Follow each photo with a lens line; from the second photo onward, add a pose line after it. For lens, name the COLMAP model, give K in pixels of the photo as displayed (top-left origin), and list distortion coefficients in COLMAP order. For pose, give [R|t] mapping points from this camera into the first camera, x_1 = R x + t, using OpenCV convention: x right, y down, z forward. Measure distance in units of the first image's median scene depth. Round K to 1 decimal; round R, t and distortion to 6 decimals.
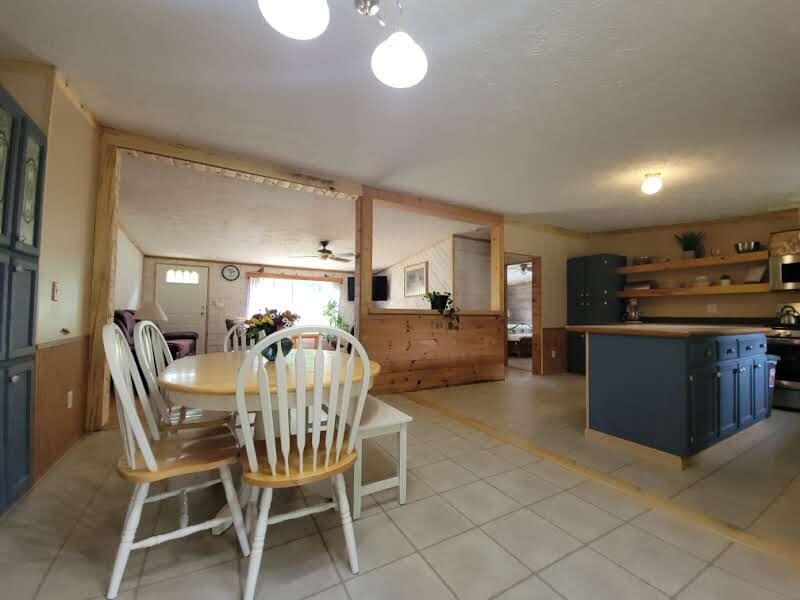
lens RADIAL K [[323.8, 0, 403.0], [0, 323.8, 305.7], [0, 0, 1]] dist [0.000232, -0.000112]
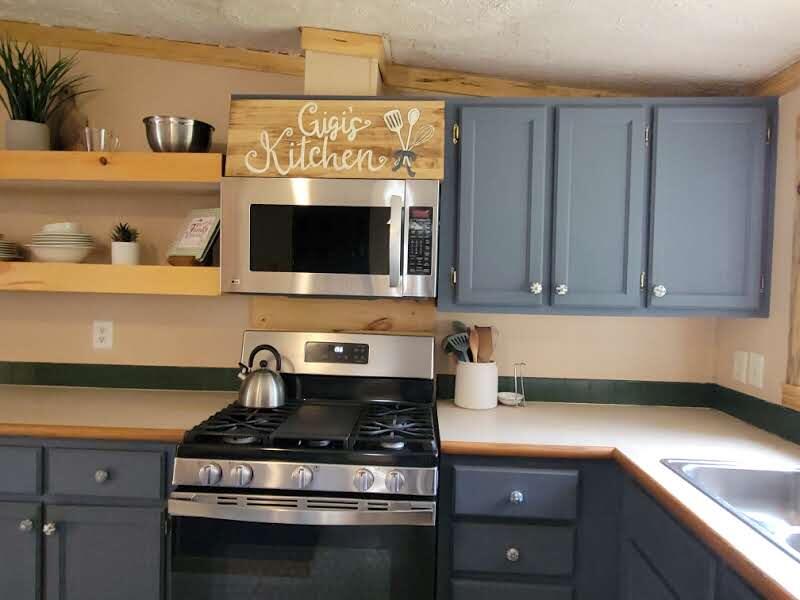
lens RADIAL K [[511.2, 0, 402.5], [0, 511.2, 303.2], [0, 0, 1]] dist [-0.006537, -0.003236]
pose [[0.525139, -0.028009, 0.850555, 0.626678], [-0.043155, 0.997296, 0.059485, -0.054942], [-0.849921, -0.067944, 0.522510, 0.471293]]
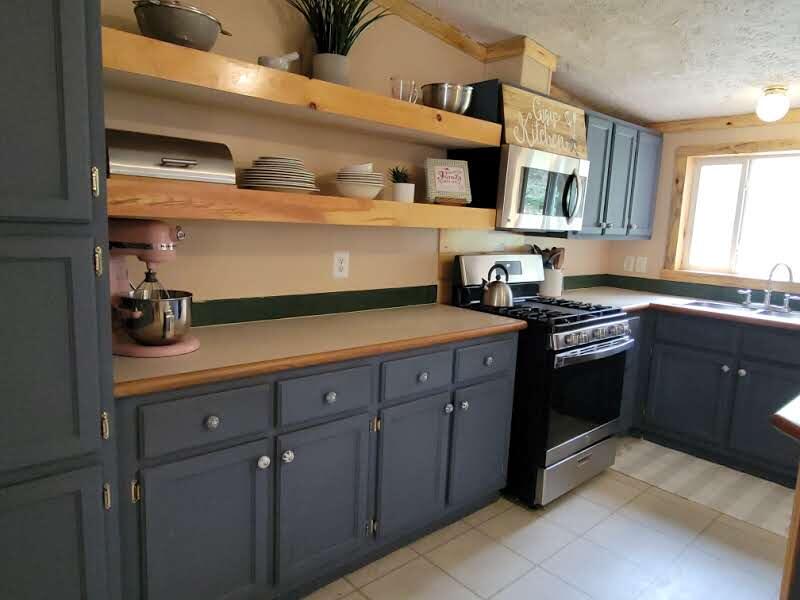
lens RADIAL K [[544.7, 0, 400.0], [0, 544.7, 300.0], [0, 0, 1]] dist [0.019230, 0.000038]
pose [[-0.223715, -0.166576, 0.960315, 0.369676], [-0.078887, 0.985149, 0.152506, -0.040620], [-0.971457, -0.041639, -0.233533, 0.963446]]
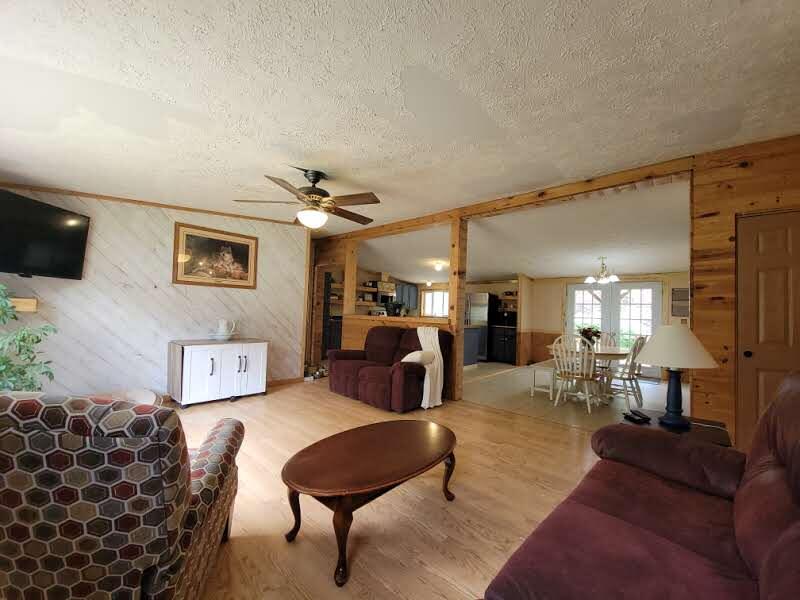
lens RADIAL K [[323.8, 0, 403.0], [0, 323.8, 305.7], [0, 0, 1]] dist [0.000232, -0.000112]
pose [[-0.331454, 0.002181, 0.943469, -0.860277], [-0.062709, 0.997735, -0.024337, 0.000053], [-0.941385, -0.067230, -0.330567, 1.209032]]
